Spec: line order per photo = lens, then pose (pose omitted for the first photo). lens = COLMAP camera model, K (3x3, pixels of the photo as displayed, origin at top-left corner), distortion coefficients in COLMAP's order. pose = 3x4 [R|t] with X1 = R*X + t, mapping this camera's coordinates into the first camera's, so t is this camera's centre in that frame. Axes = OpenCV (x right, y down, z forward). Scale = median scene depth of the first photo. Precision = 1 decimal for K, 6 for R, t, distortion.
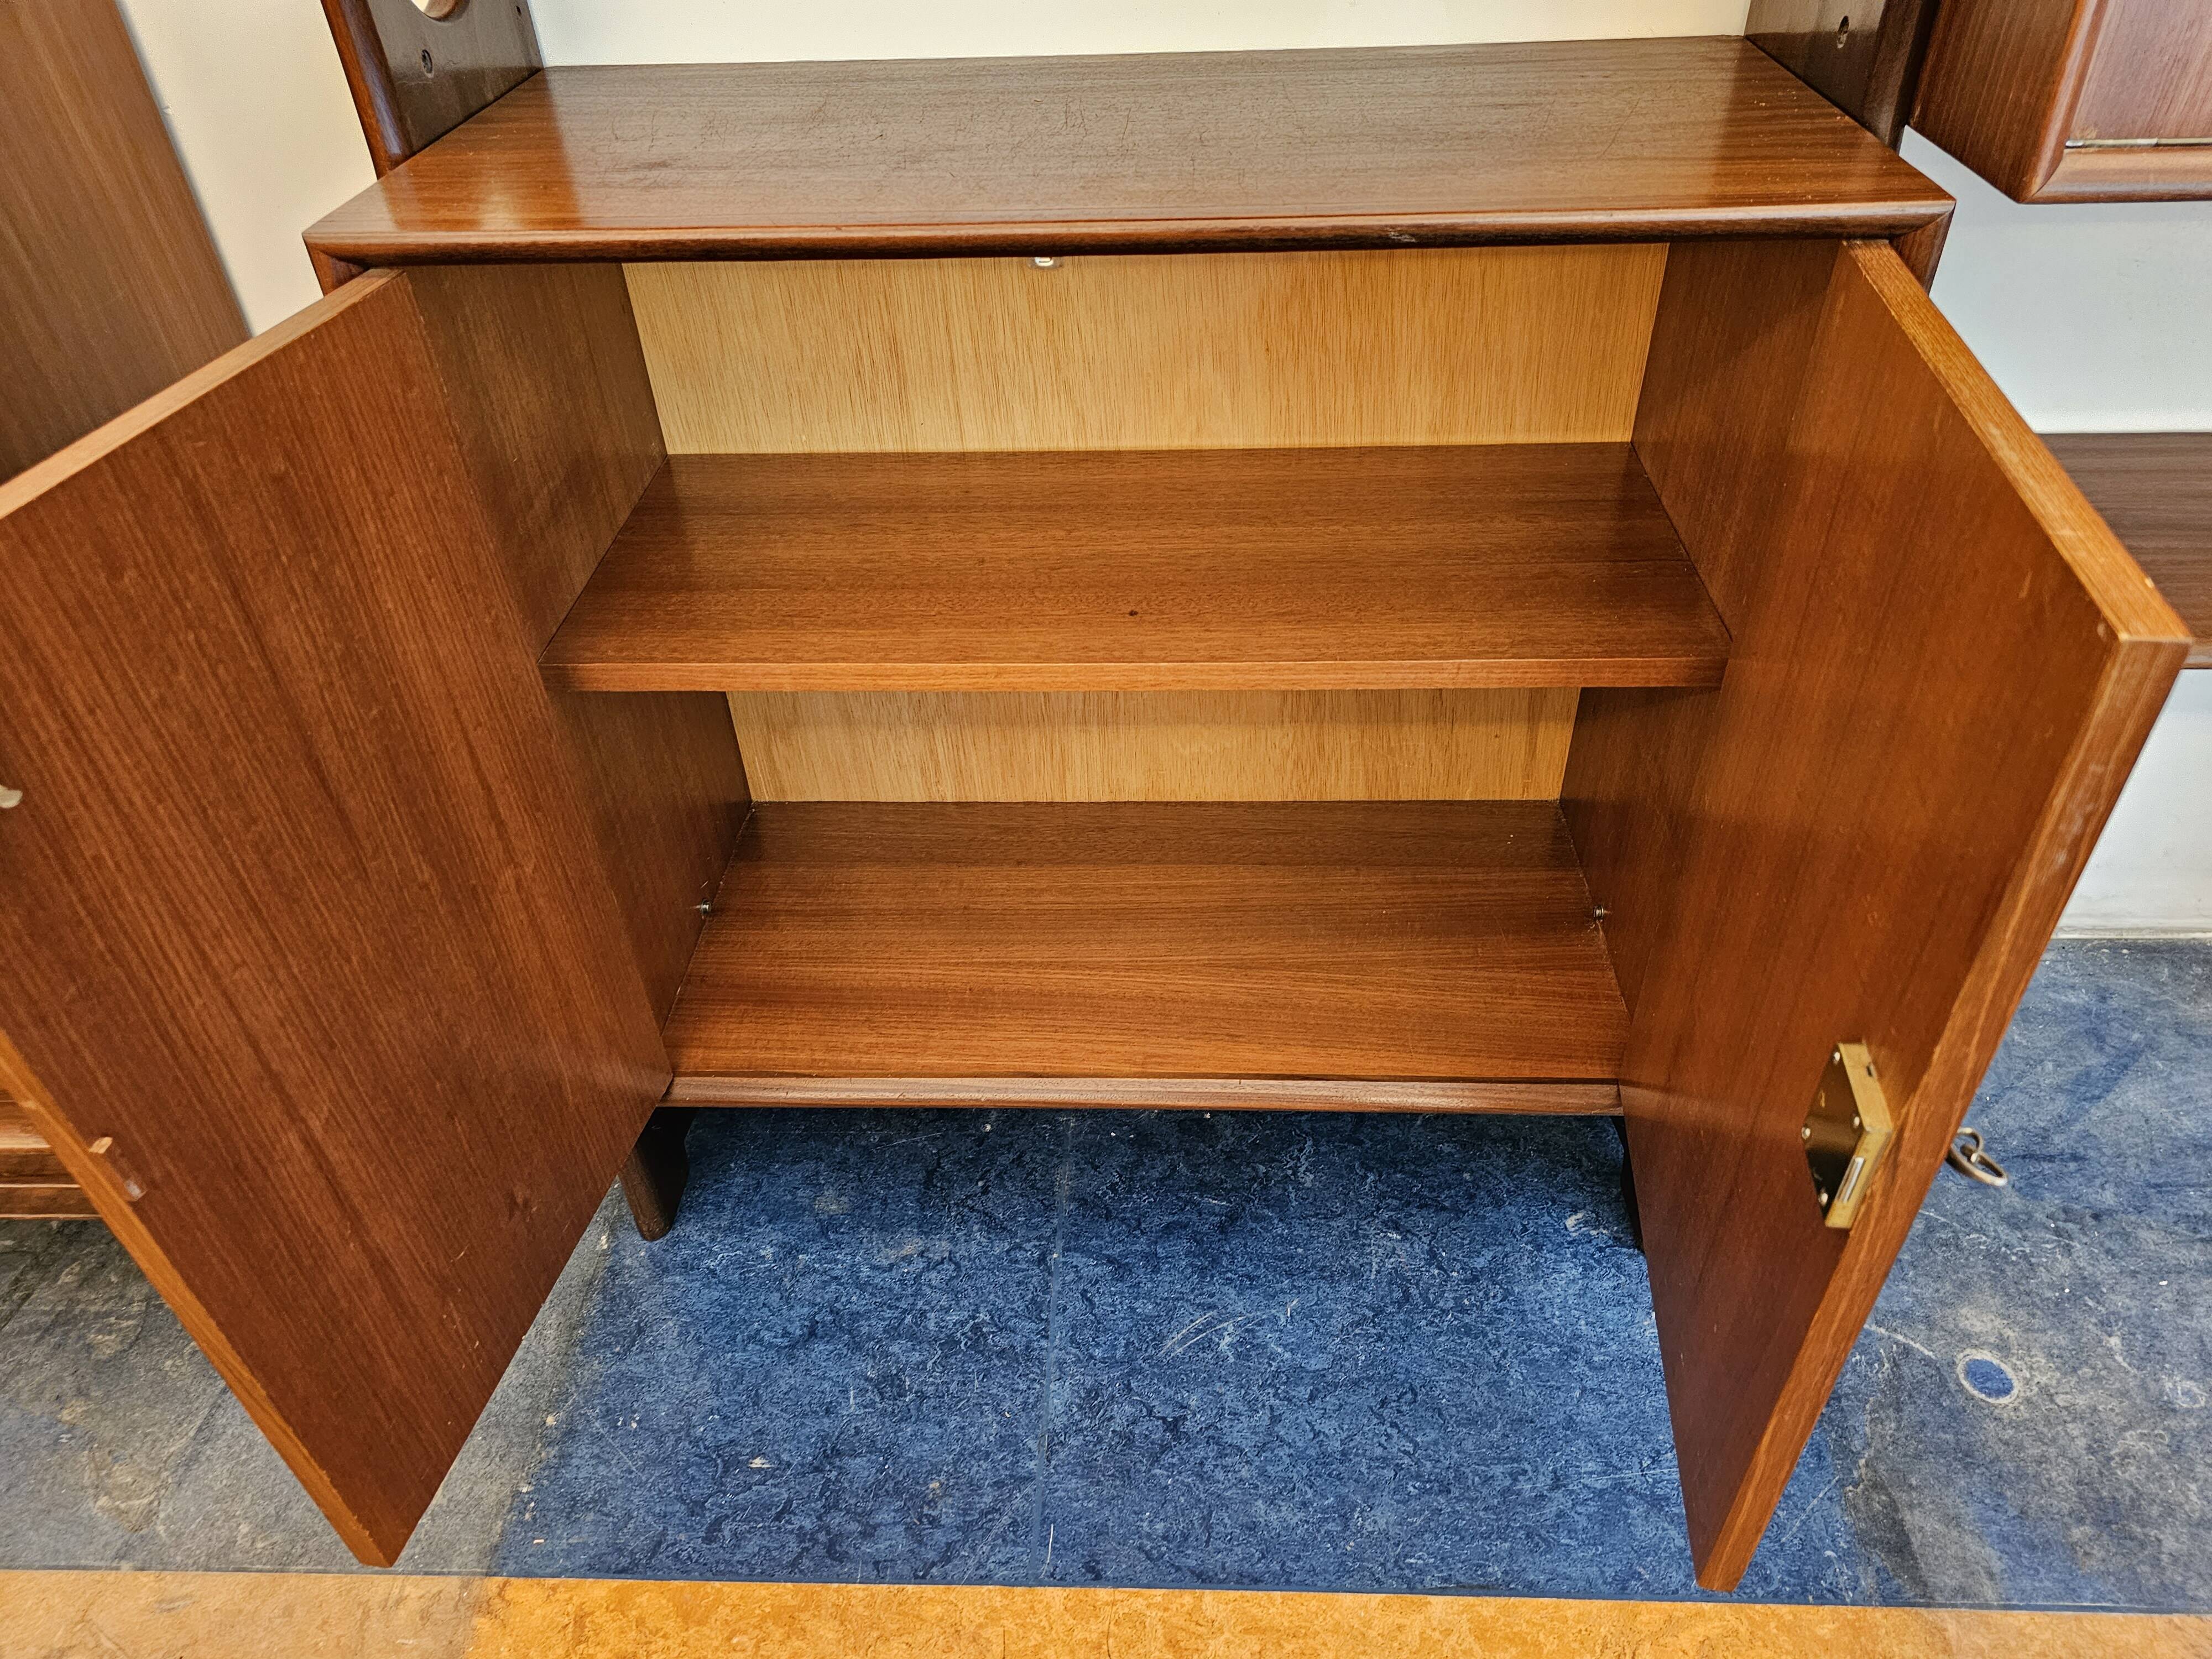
lens RADIAL K [[1460.2, 0, 1121.4], [0, 1460.2, 833.5], [0, 0, 1]] dist [0.047402, -0.034785]
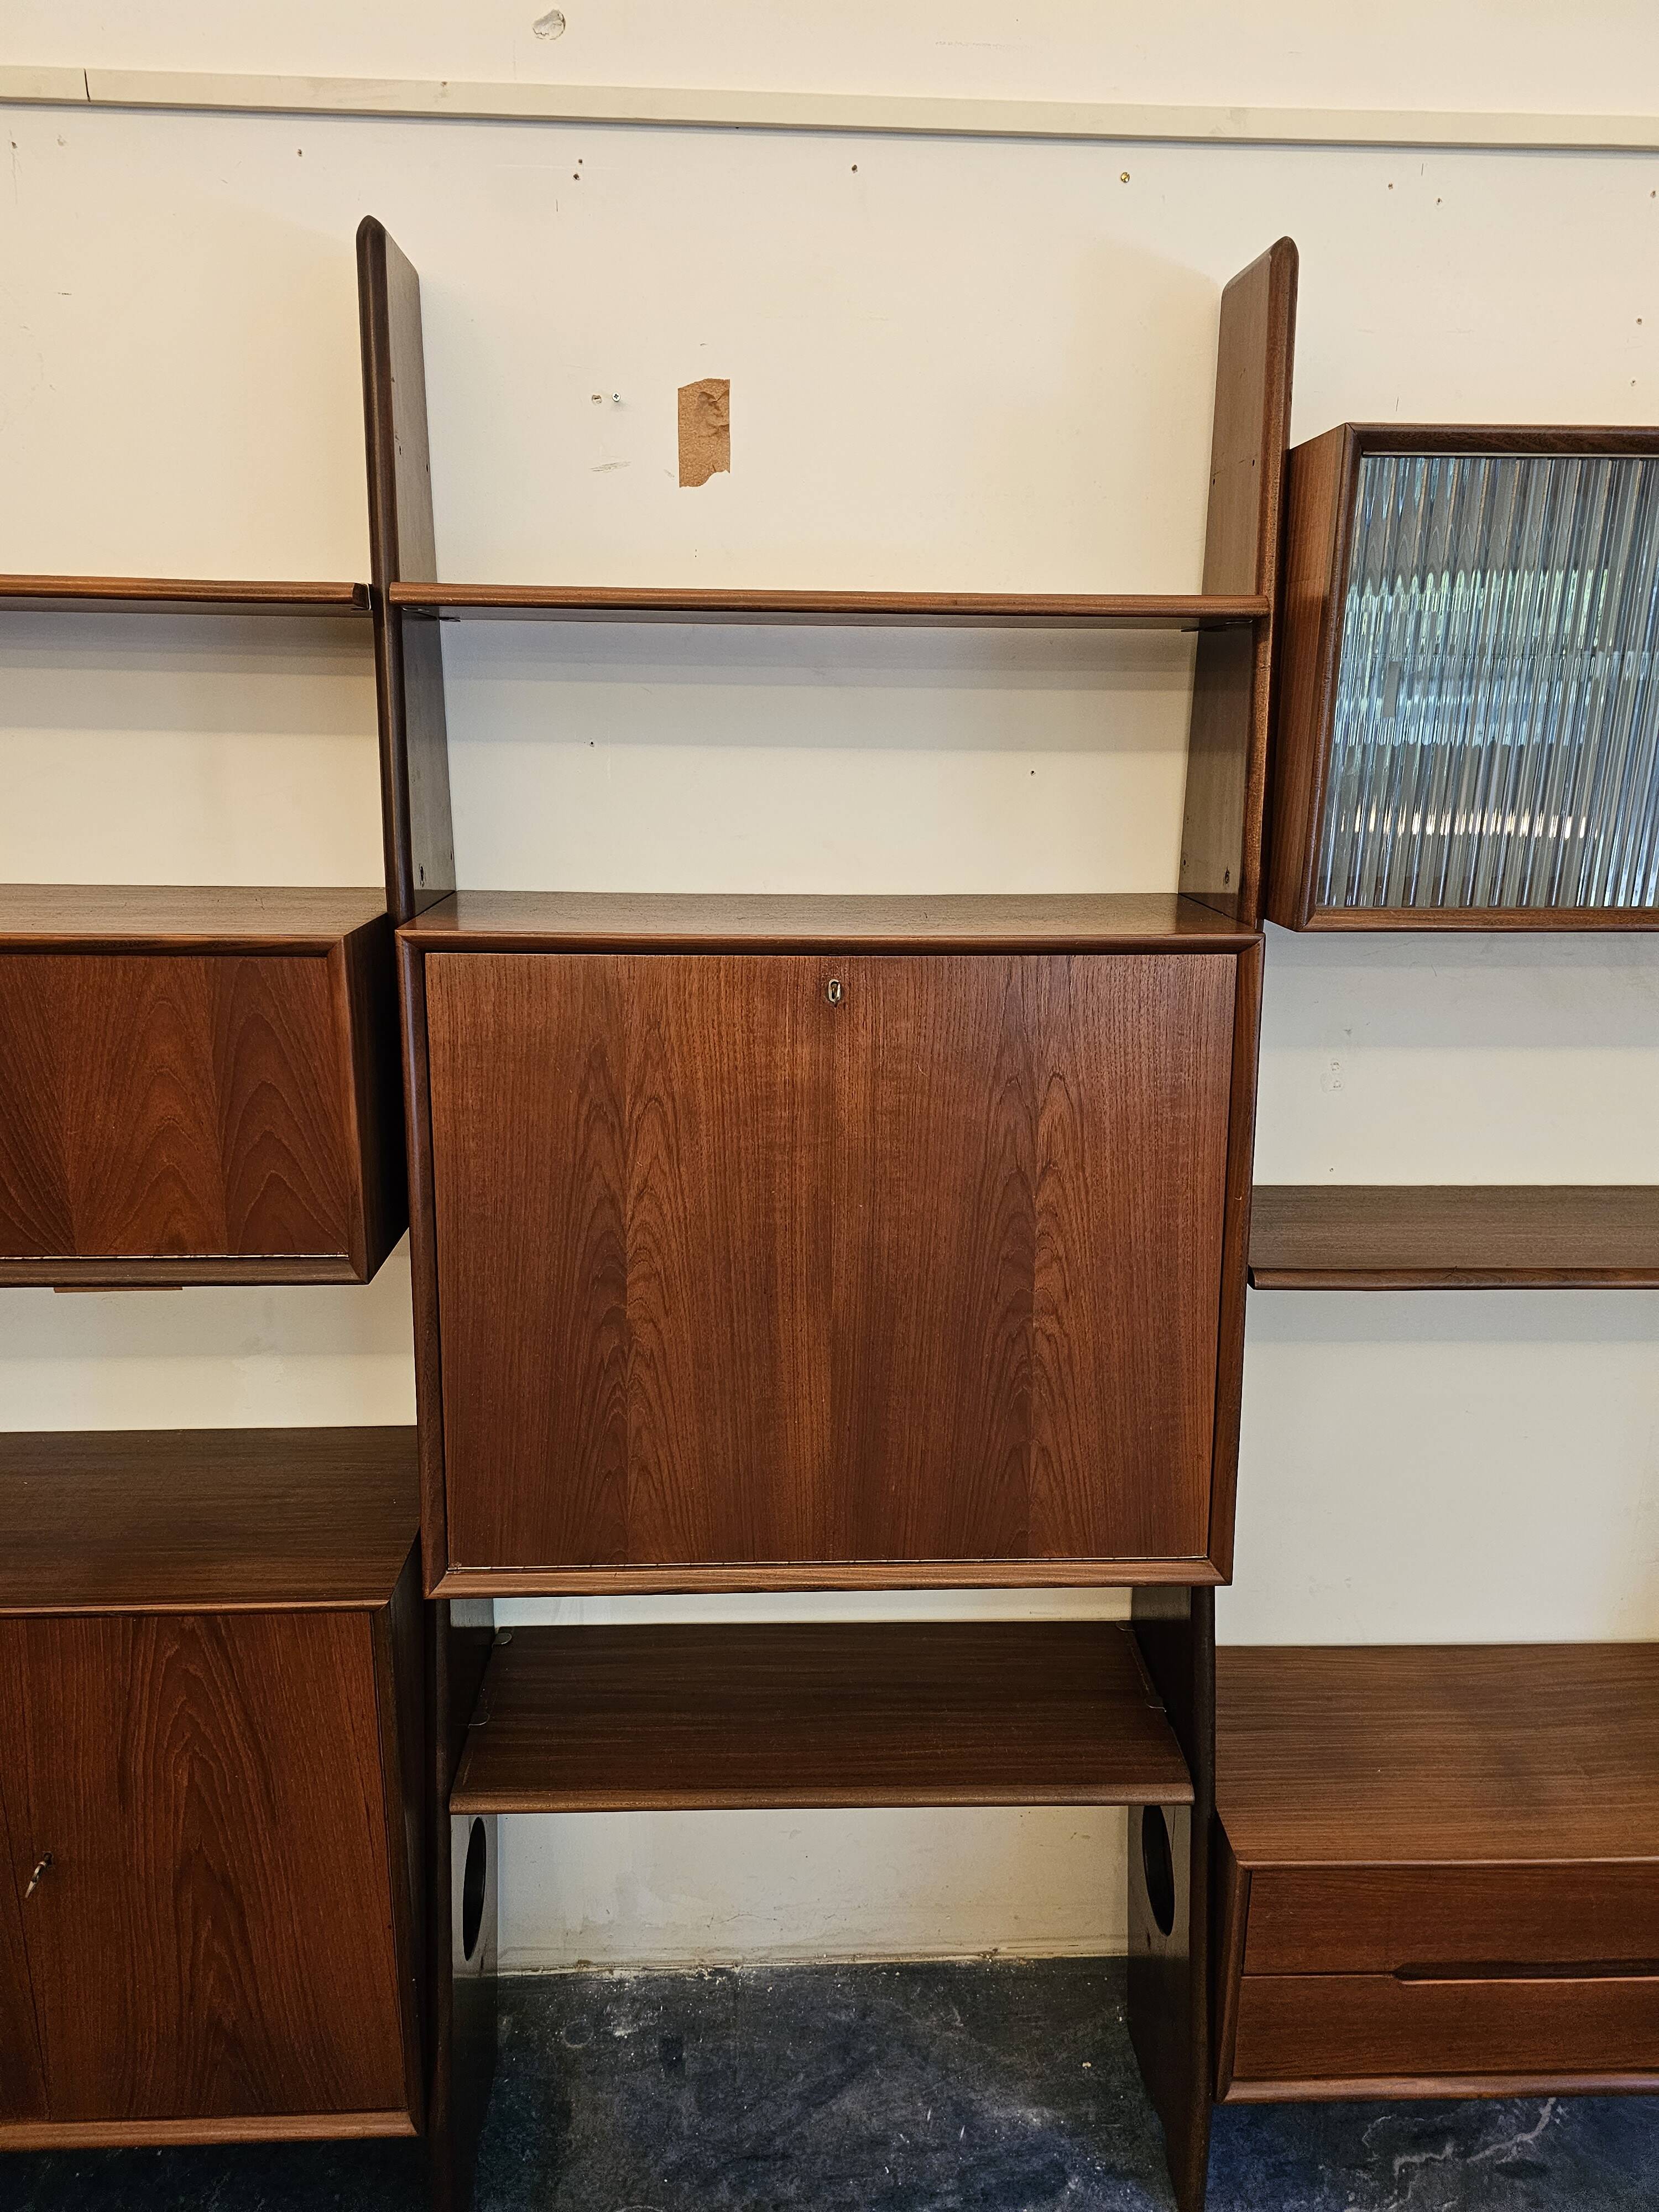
lens RADIAL K [[1460.2, 0, 805.5], [0, 1460.2, 1113.4], [0, 0, 1]] dist [0.047402, -0.034785]
pose [[0.995969, 0.017193, 0.088039, 0.534391], [0.020029, 0.914058, -0.405089, -0.114066], [-0.087438, 0.405219, 0.910029, -0.675395]]
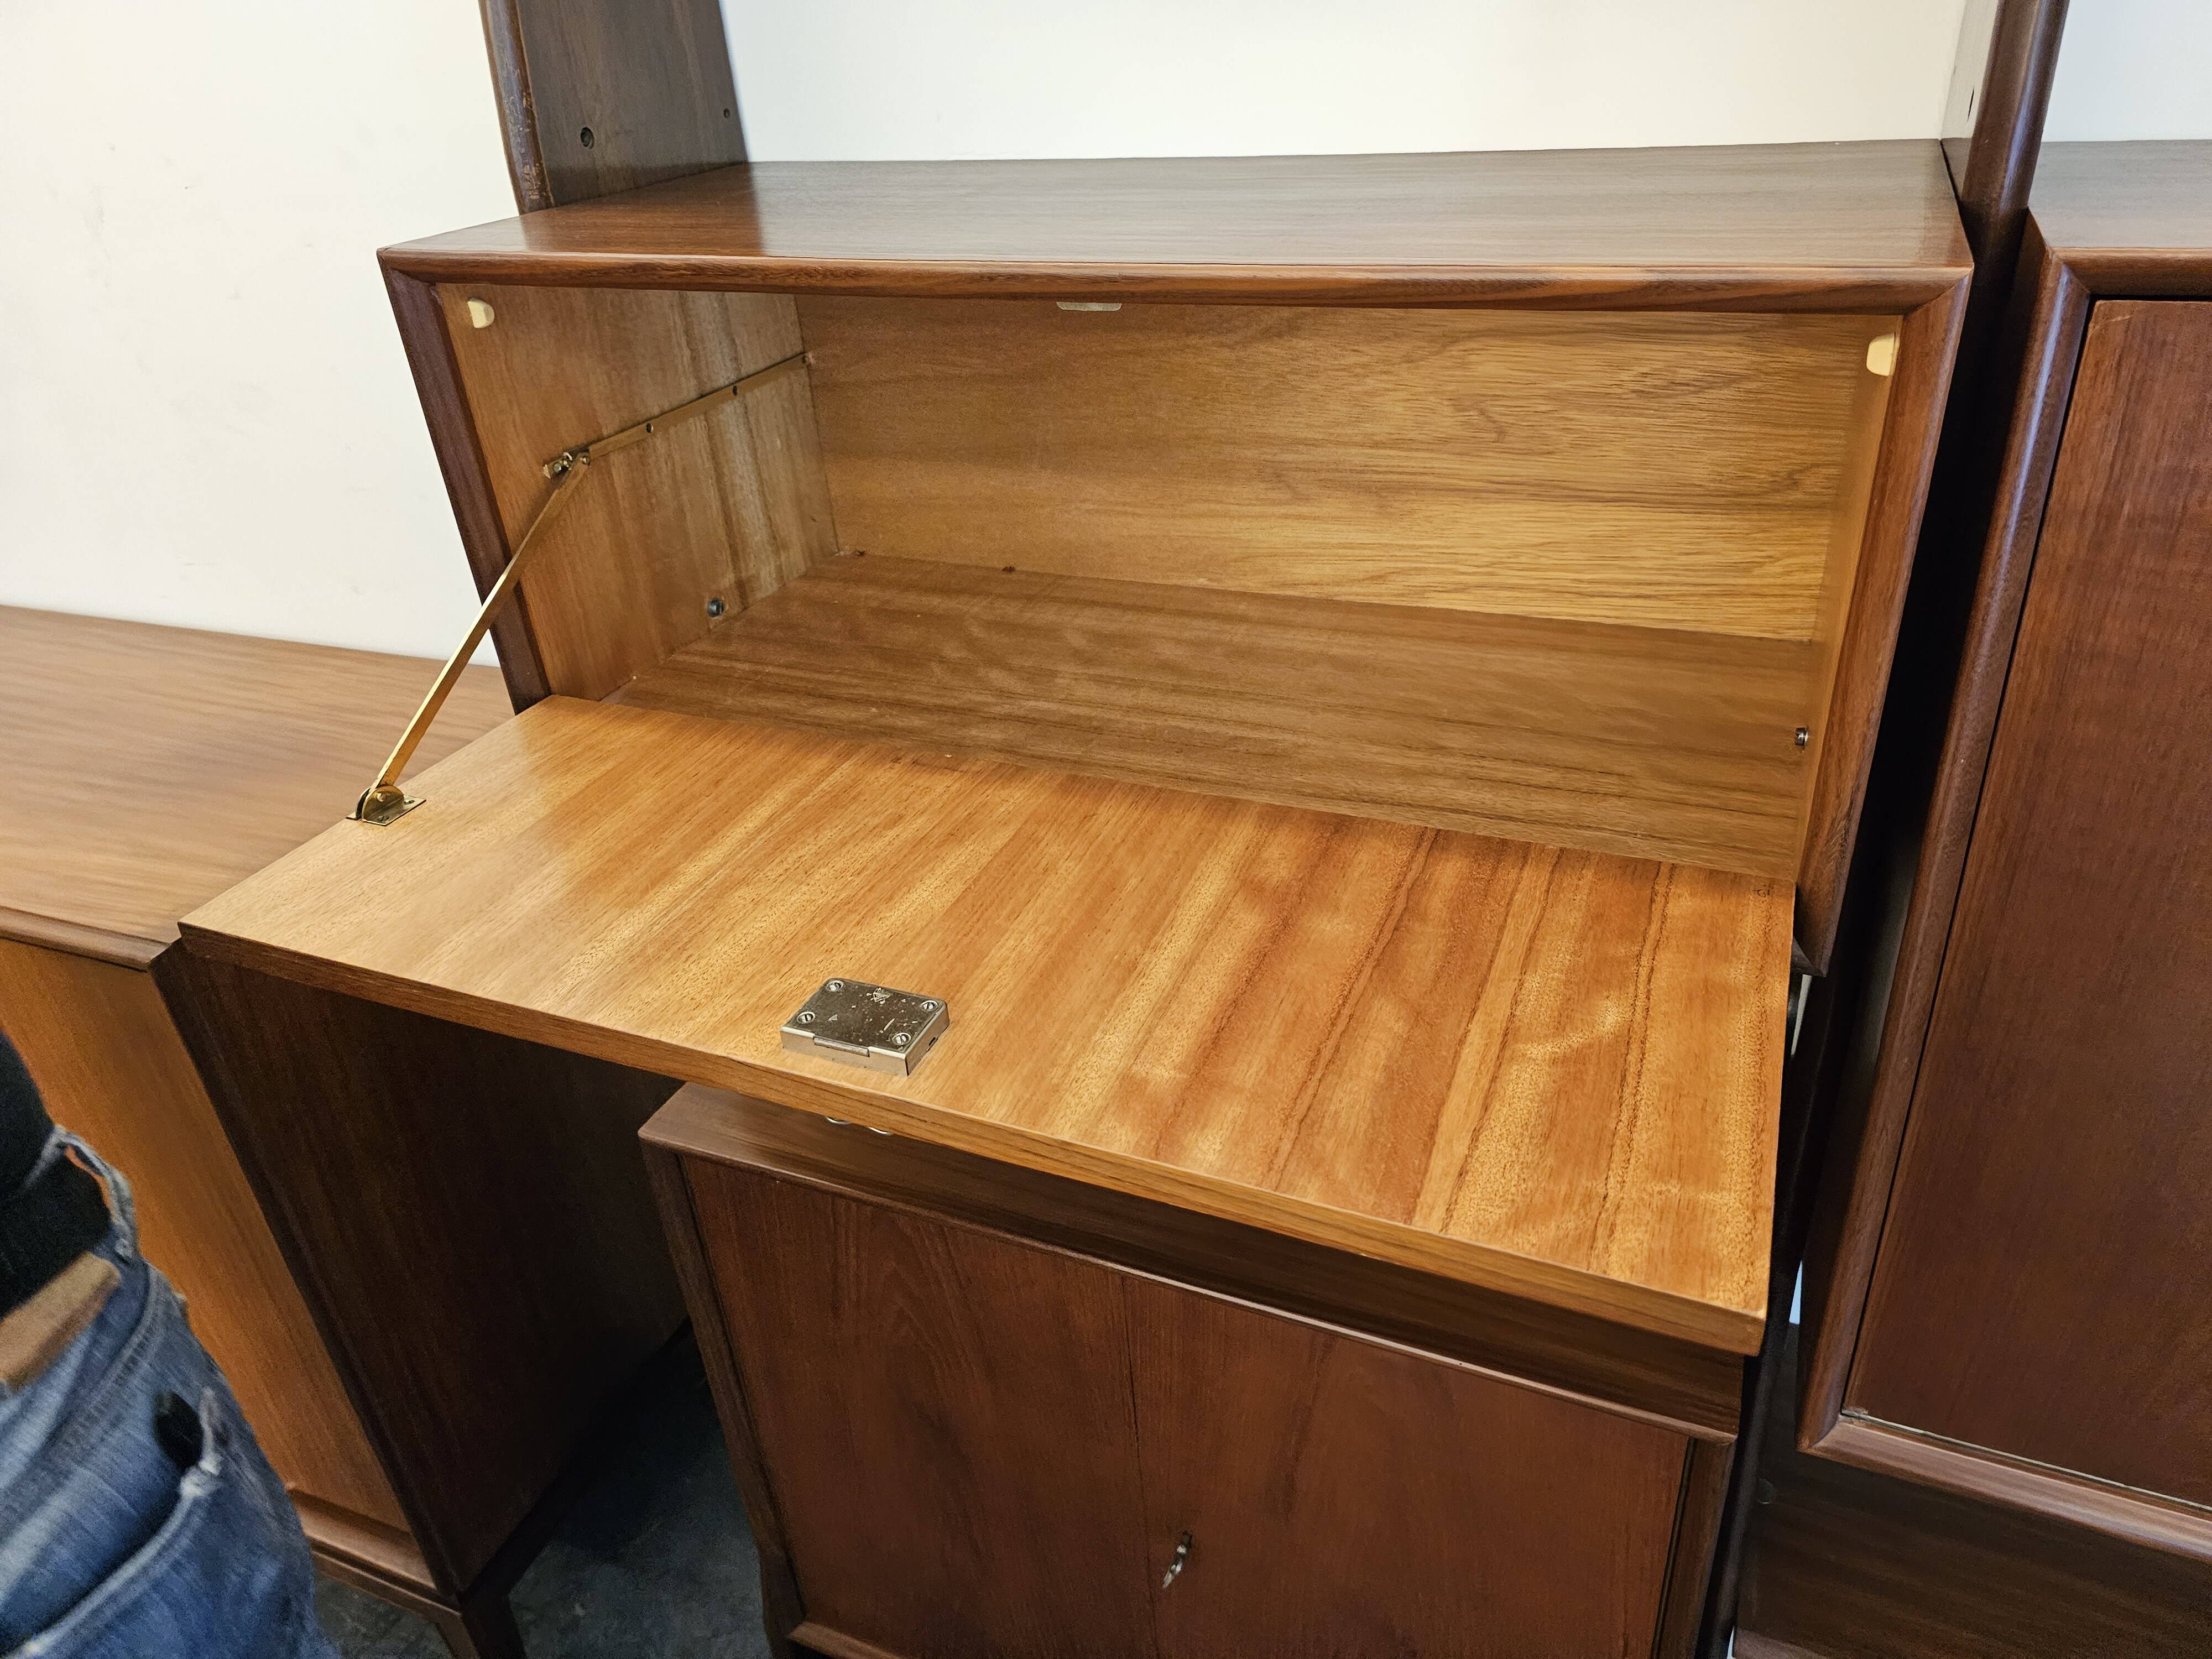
lens RADIAL K [[1497.2, 0, 1127.6], [0, 1497.2, 820.3], [0, 0, 1]] dist [0.027144, -0.021929]
pose [[0.934331, 0.151463, -0.322622, 0.234716], [-0.193059, 0.975984, -0.100909, -0.395857], [0.299590, 0.156567, 0.941134, -0.235971]]
